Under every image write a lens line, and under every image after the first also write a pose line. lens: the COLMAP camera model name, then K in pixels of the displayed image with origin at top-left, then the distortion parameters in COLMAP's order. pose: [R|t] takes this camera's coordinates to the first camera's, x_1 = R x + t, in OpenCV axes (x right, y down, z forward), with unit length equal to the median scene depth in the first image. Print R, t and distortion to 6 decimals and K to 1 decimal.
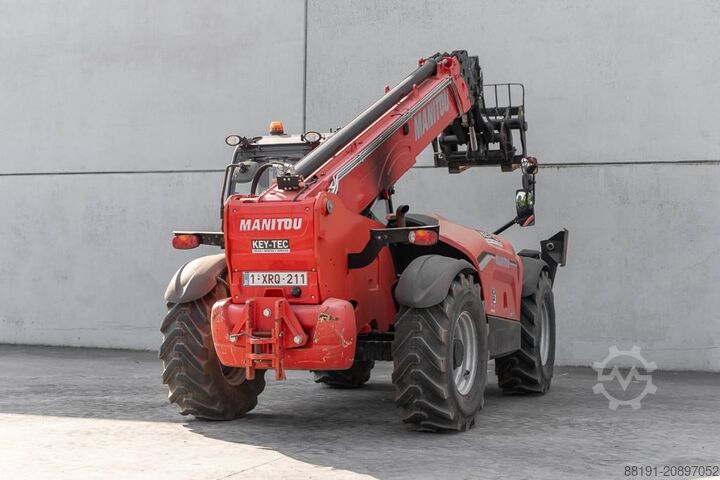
lens RADIAL K [[1229.8, 0, 363.6], [0, 1229.8, 254.1], [0, 0, 1]] dist [-0.013643, 0.057191]
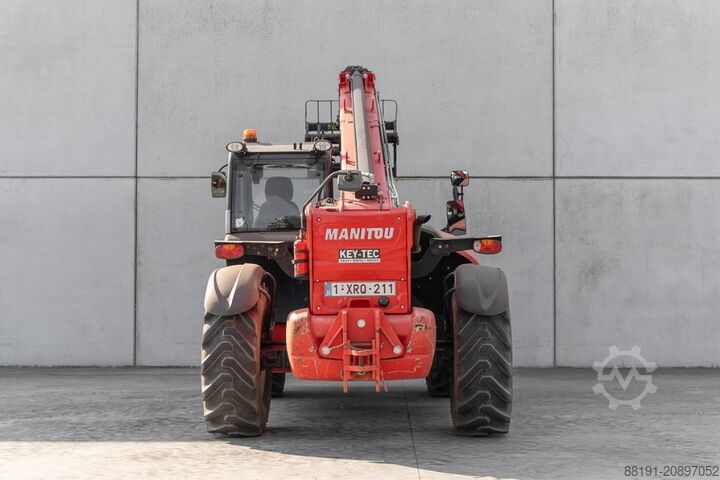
lens RADIAL K [[1162.2, 0, 276.3], [0, 1162.2, 239.9], [0, 0, 1]] dist [0.003983, 0.081306]
pose [[0.943150, 0.000870, 0.332367, -0.441250], [0.005179, 0.999837, -0.017314, -0.003331], [-0.332328, 0.018051, 0.942991, 0.142741]]
